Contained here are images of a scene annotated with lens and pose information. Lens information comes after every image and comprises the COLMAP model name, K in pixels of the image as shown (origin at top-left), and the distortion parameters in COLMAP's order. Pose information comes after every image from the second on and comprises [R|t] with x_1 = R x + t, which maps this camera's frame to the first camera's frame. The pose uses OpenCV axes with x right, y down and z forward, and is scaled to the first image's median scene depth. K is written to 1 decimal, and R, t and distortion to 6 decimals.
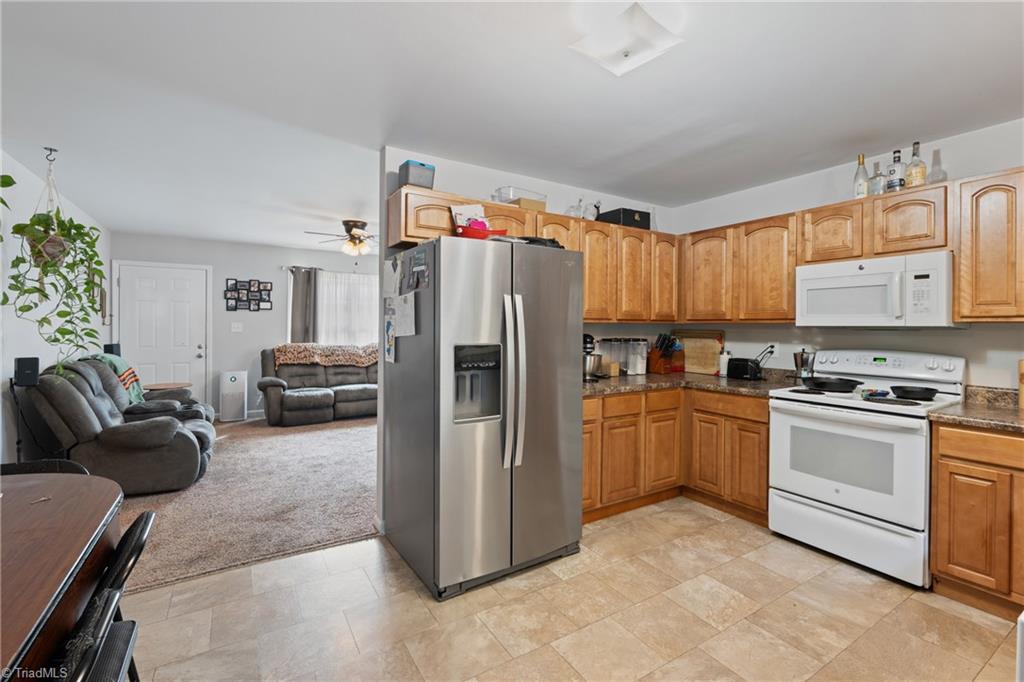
lens RADIAL K [[448.7, 0, 511.4], [0, 448.7, 331.5], [0, 0, 1]] dist [-0.011006, -0.000020]
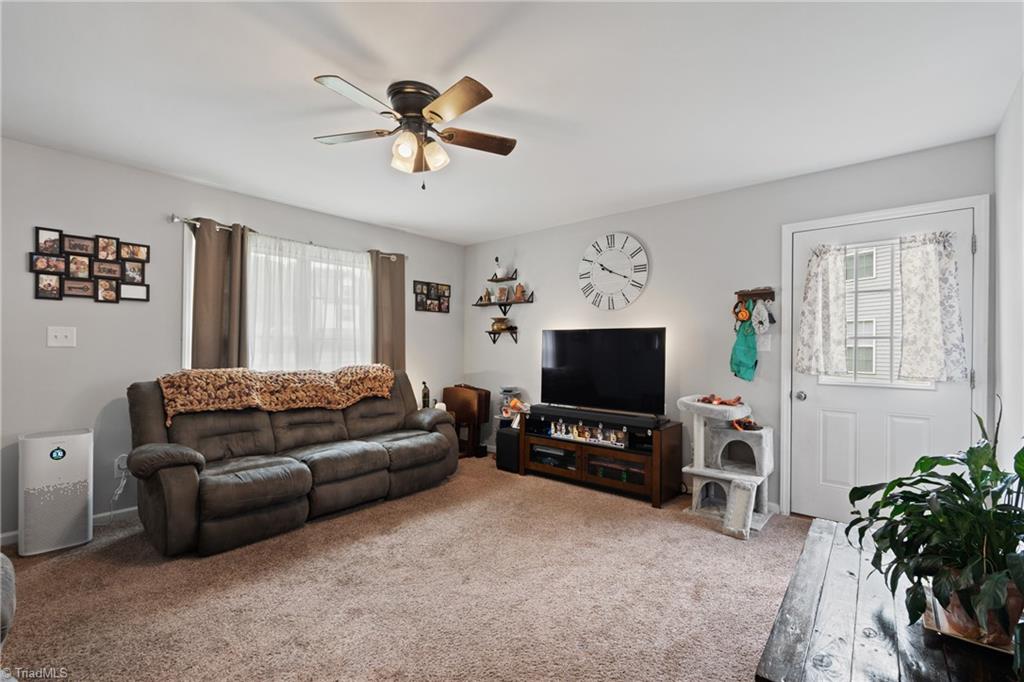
lens RADIAL K [[448.7, 0, 517.5], [0, 448.7, 348.0], [0, 0, 1]] dist [-0.011006, -0.000020]
pose [[0.954567, -0.004785, 0.297957, -0.303468], [0.008678, 0.999893, -0.011746, 0.011799], [-0.297869, 0.013798, 0.954507, 0.426344]]
